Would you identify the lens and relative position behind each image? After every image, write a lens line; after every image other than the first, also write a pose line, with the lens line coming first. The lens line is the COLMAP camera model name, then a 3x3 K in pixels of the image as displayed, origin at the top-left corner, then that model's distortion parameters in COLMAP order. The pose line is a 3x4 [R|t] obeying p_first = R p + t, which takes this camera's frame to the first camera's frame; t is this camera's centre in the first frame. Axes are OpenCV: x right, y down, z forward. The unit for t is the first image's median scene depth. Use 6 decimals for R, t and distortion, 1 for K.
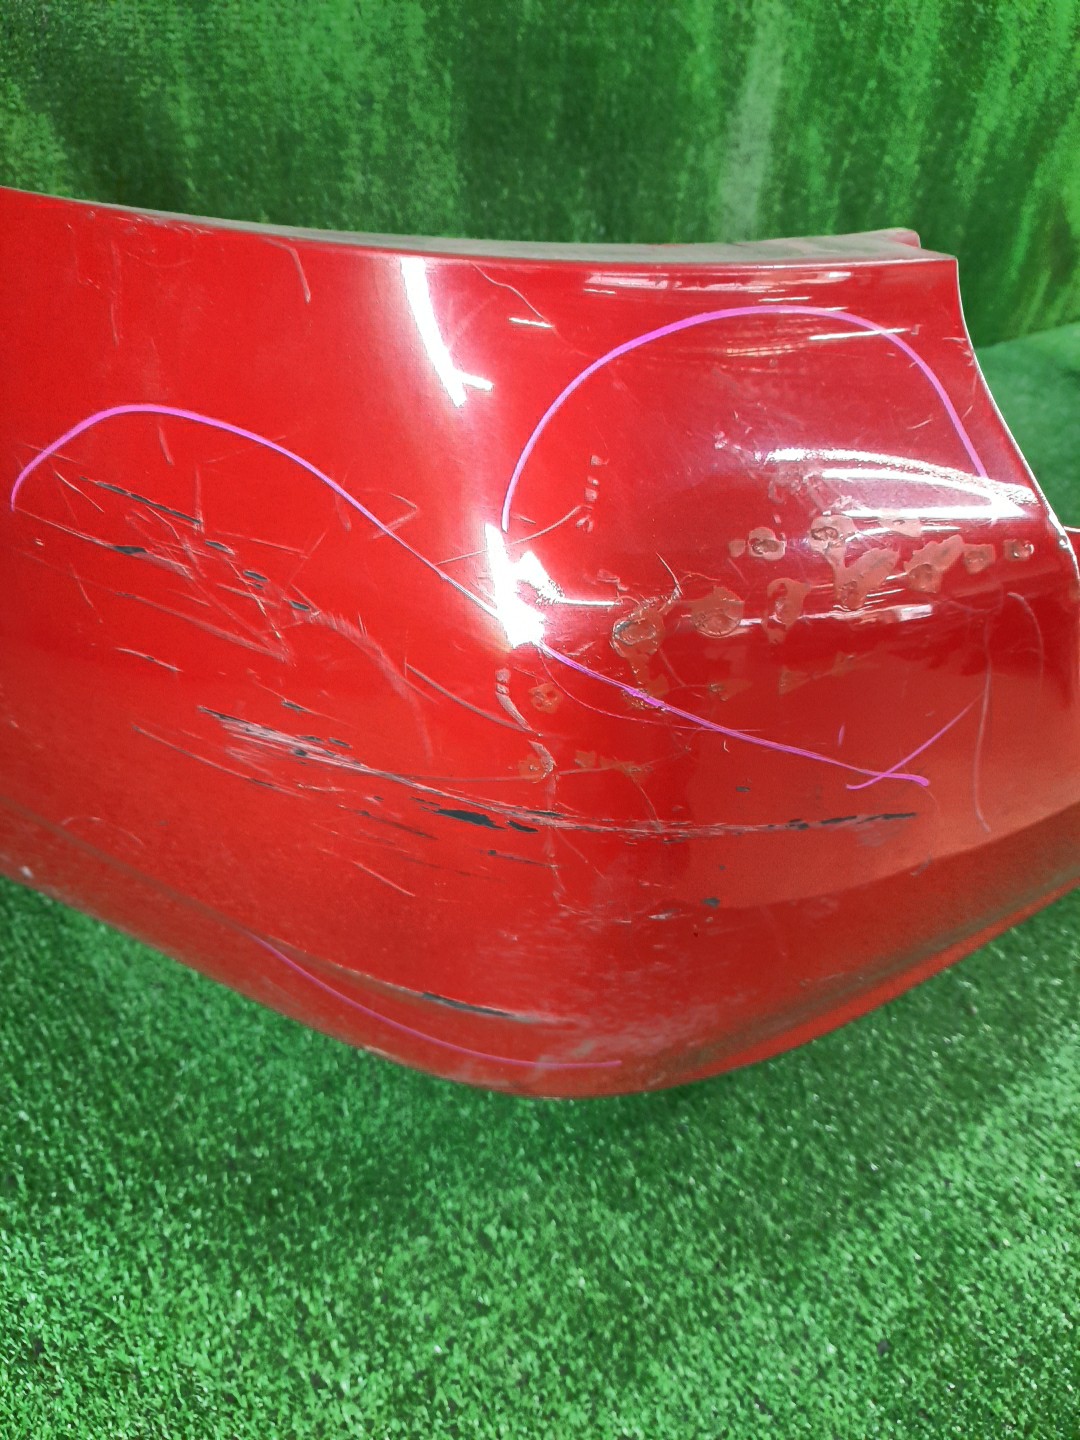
lens RADIAL K [[1063.1, 0, 540.0], [0, 1063.1, 720.0], [0, 0, 1]] dist [-0.011031, -0.002621]
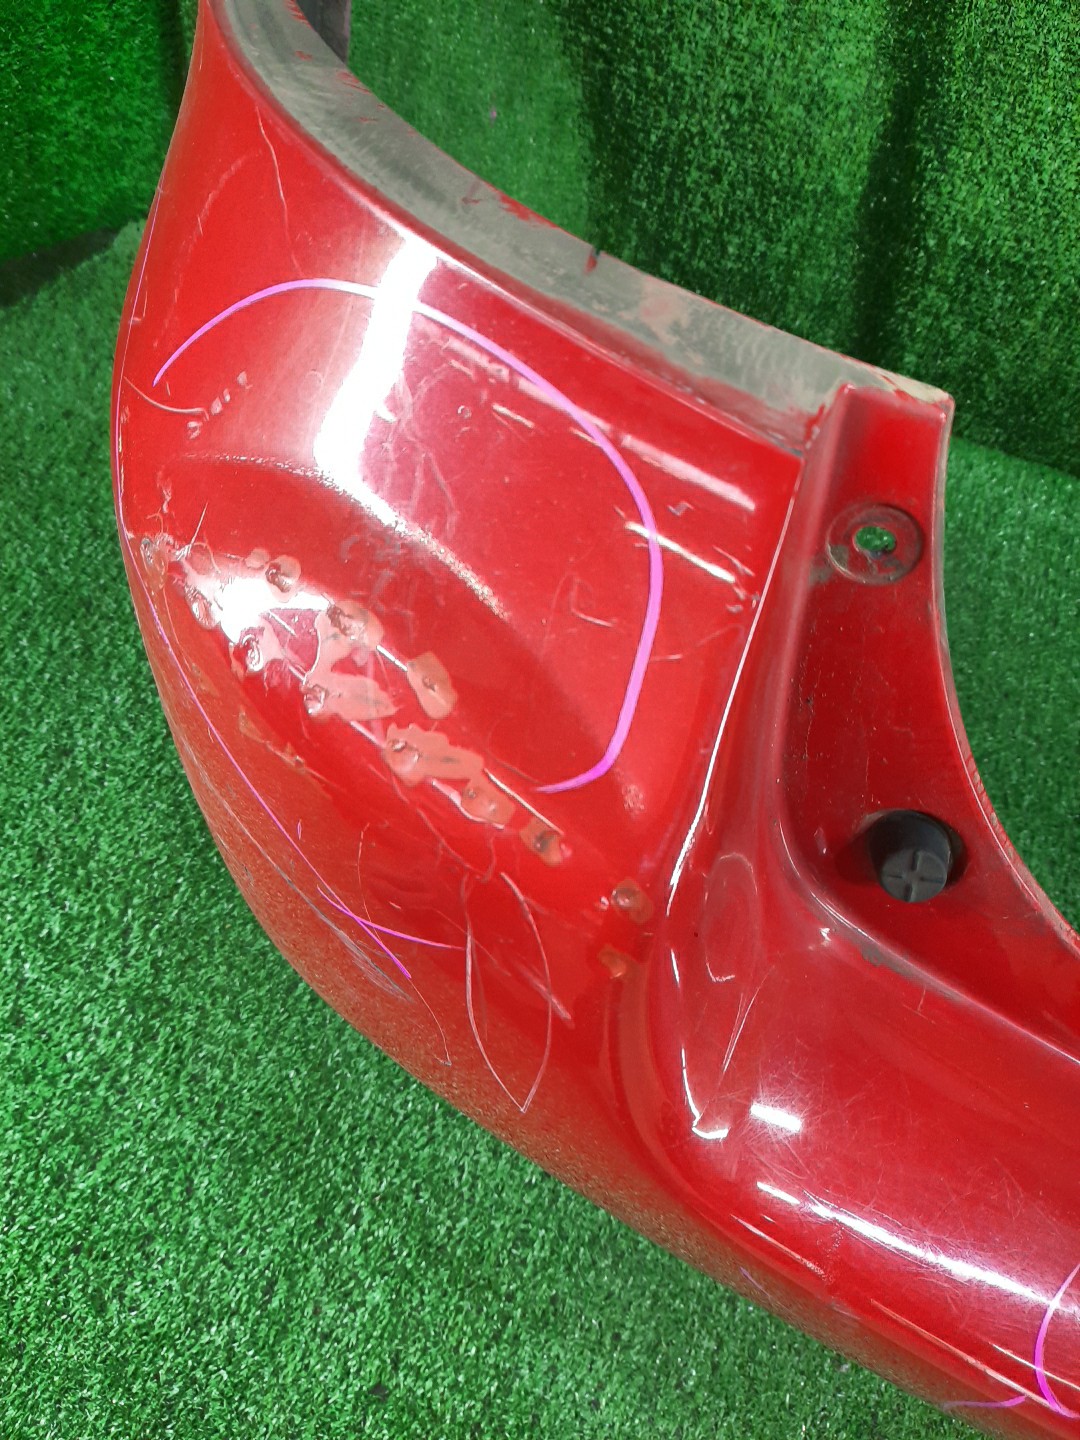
lens RADIAL K [[1050.1, 0, 533.0], [0, 1050.1, 726.9], [0, 0, 1]] dist [0.010212, -0.014090]
pose [[0.521828, 0.707152, -0.477107, 0.456026], [-0.606167, 0.700910, 0.375881, -0.296479], [0.600214, 0.093061, 0.794407, 0.283172]]
